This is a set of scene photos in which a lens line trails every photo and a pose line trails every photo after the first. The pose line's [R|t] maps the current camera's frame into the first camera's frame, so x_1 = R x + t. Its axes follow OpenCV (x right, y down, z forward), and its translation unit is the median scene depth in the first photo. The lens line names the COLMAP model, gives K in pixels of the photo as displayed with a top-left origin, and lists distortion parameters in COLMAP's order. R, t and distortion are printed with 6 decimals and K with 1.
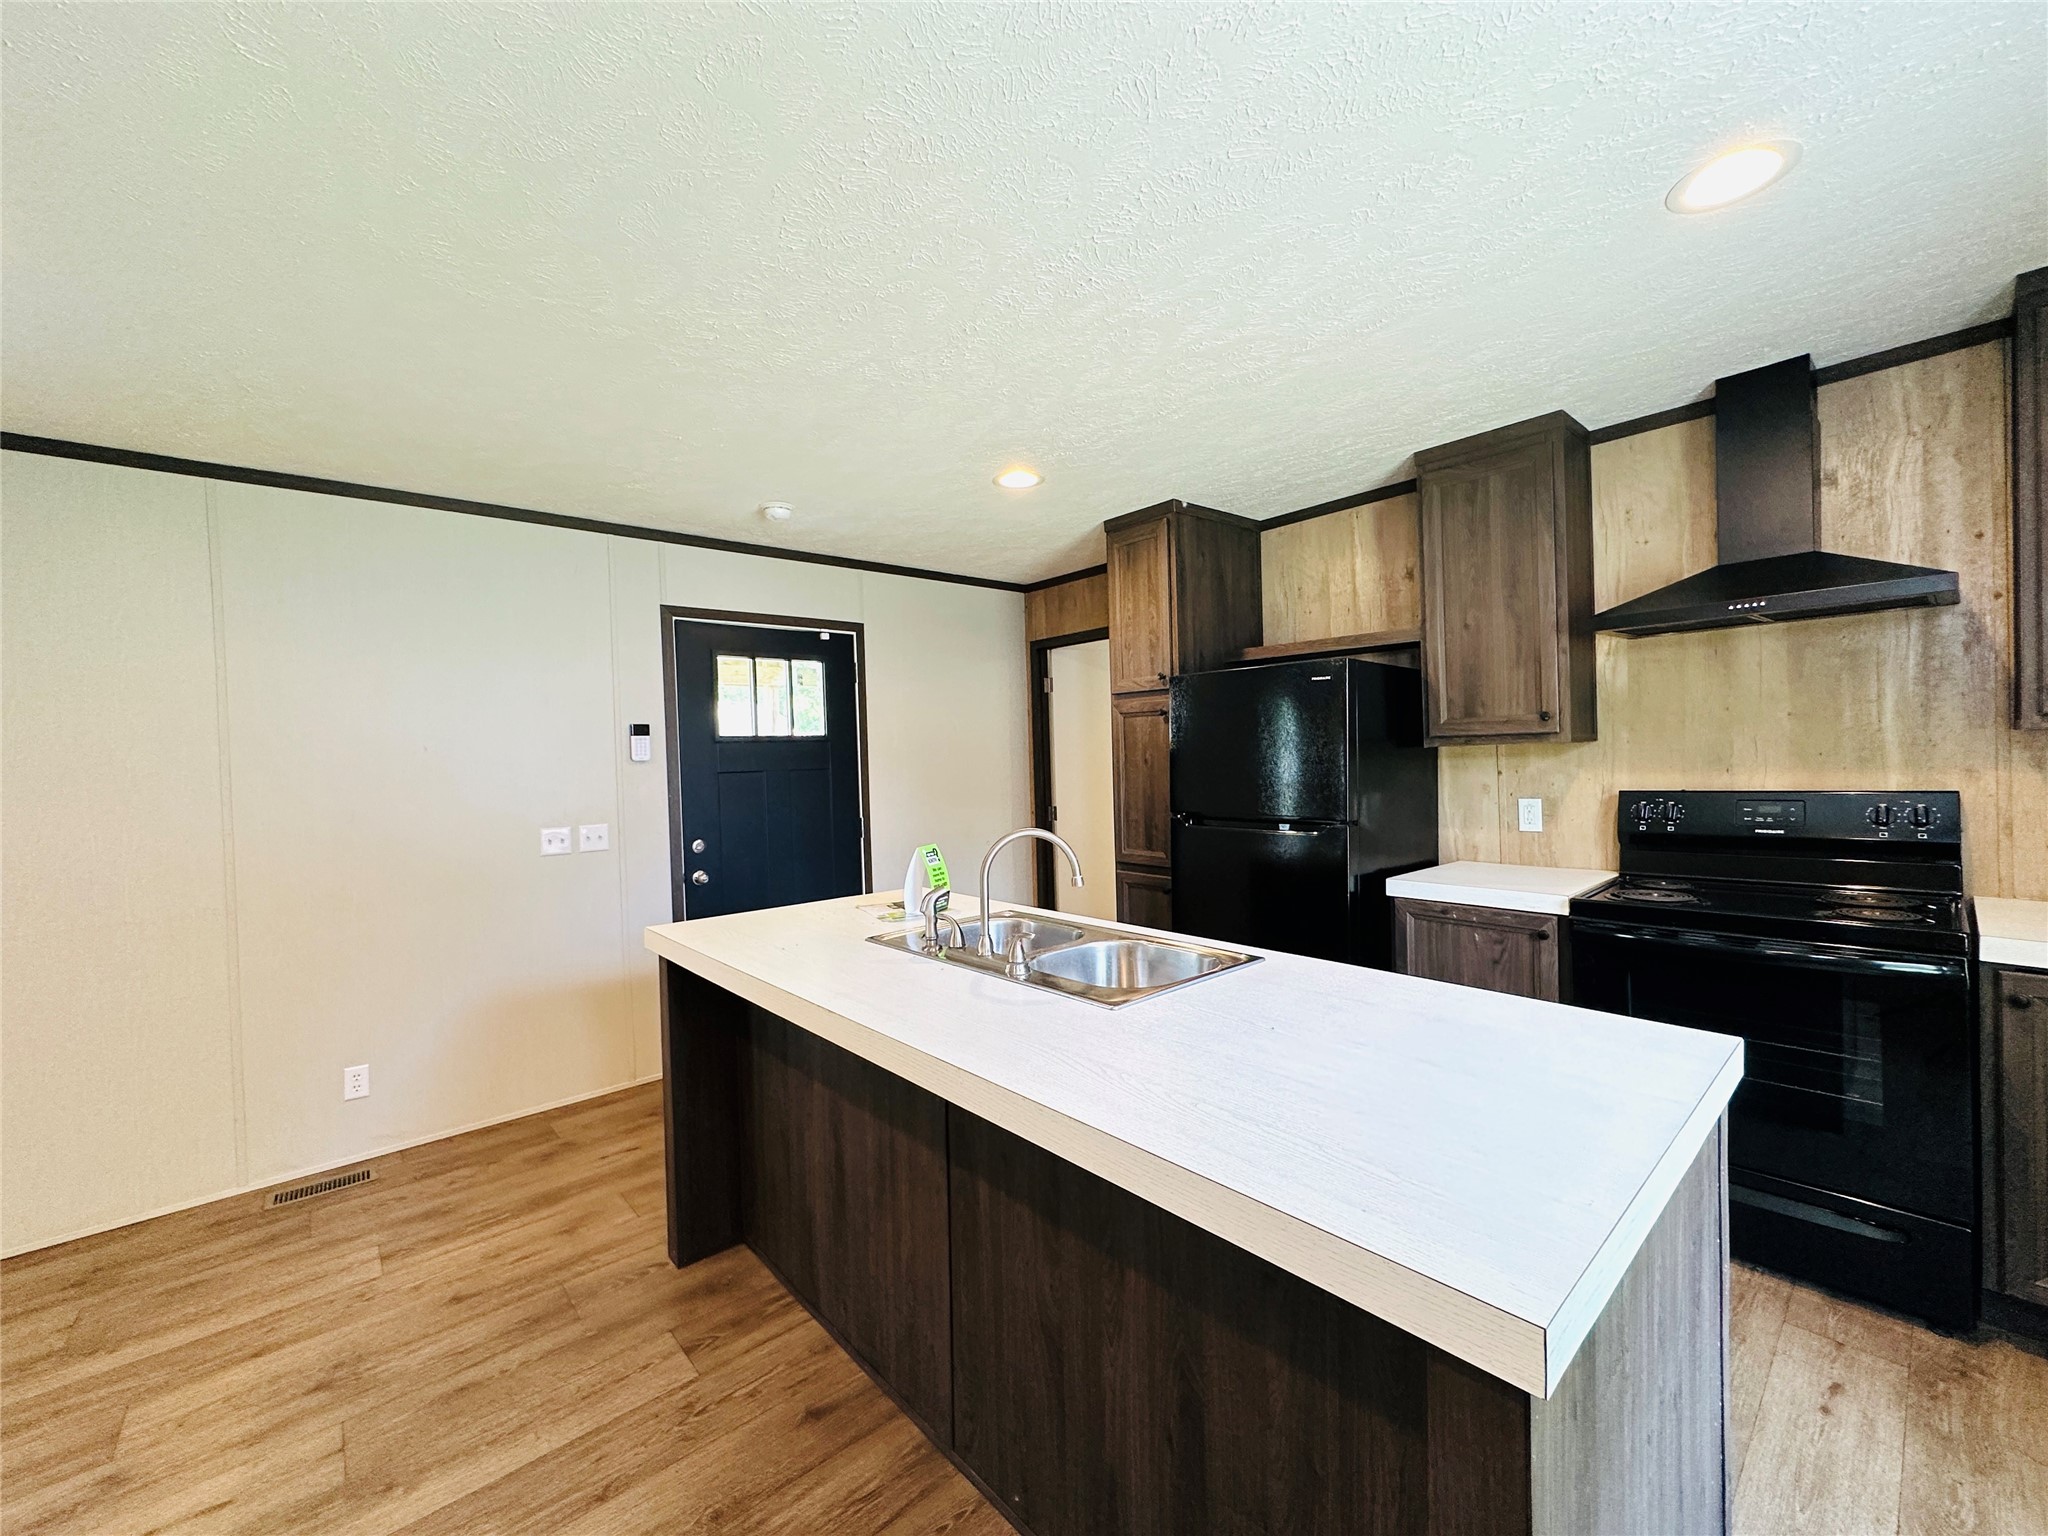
lens RADIAL K [[818.1, 0, 1026.1], [0, 818.1, 771.1], [0, 0, 1]] dist [-0.002640, 0.000298]
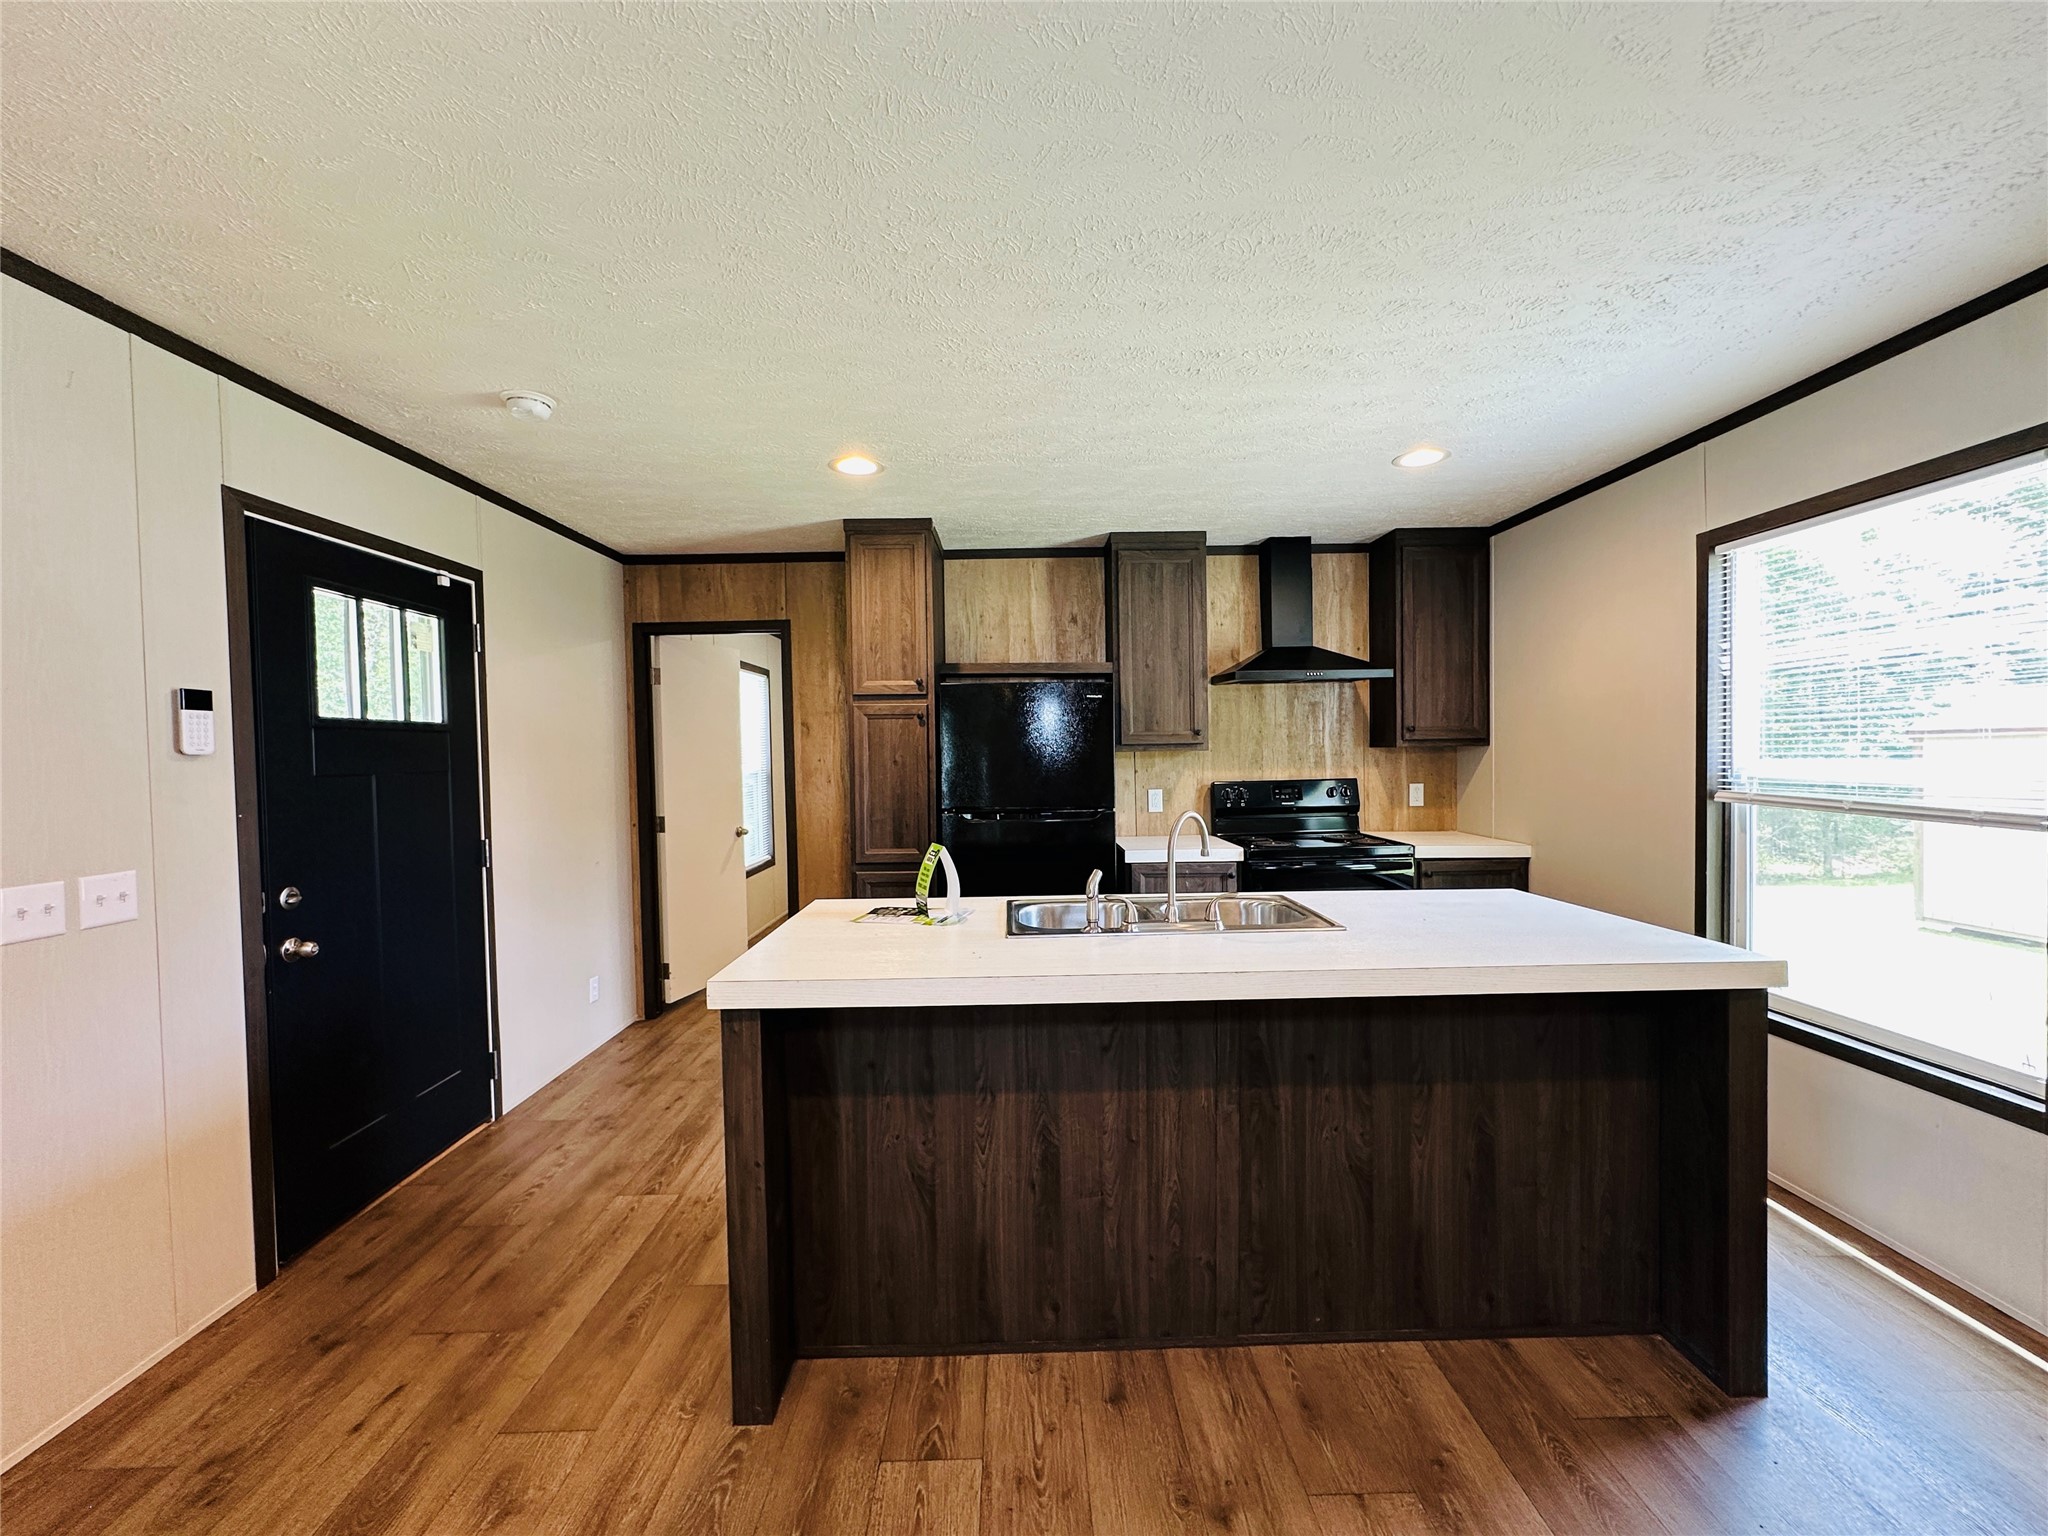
lens RADIAL K [[818.1, 0, 1026.1], [0, 818.1, 771.1], [0, 0, 1]] dist [-0.002640, 0.000298]
pose [[0.648895, -0.000394, 0.760878, -0.564516], [0.011476, 0.999891, -0.009270, 0.011230], [-0.760791, 0.014747, 0.648829, 0.215962]]
